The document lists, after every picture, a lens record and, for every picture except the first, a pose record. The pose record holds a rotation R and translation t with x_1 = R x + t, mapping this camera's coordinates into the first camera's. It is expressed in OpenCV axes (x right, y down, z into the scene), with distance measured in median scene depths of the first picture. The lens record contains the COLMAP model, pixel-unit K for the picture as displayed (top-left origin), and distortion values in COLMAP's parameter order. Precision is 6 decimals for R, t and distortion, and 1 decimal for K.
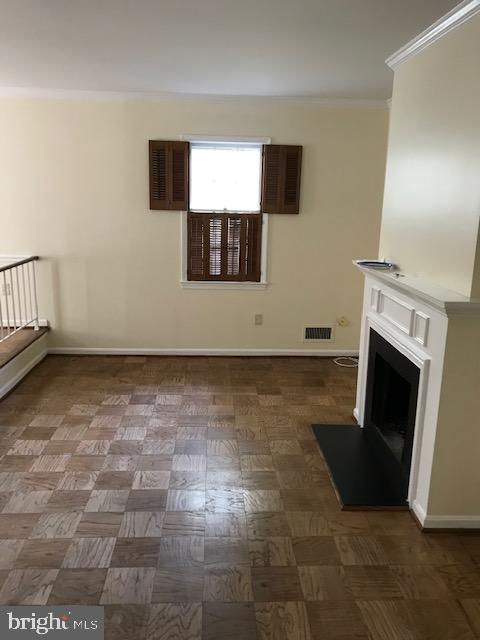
lens RADIAL K [[527.2, 0, 241.6], [0, 527.2, 320.0], [0, 0, 1]] dist [0.088061, -0.011422]
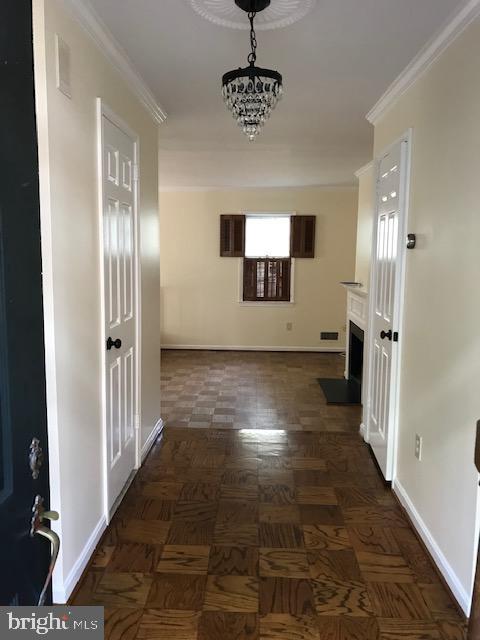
lens RADIAL K [[527.2, 0, 237.5], [0, 527.2, 318.9], [0, 0, 1]] dist [0.088061, -0.011422]
pose [[0.995838, -0.004327, -0.091037, 0.024291], [-0.004558, 0.995258, -0.097163, 0.133863], [0.091026, 0.097173, 0.991096, -0.557795]]
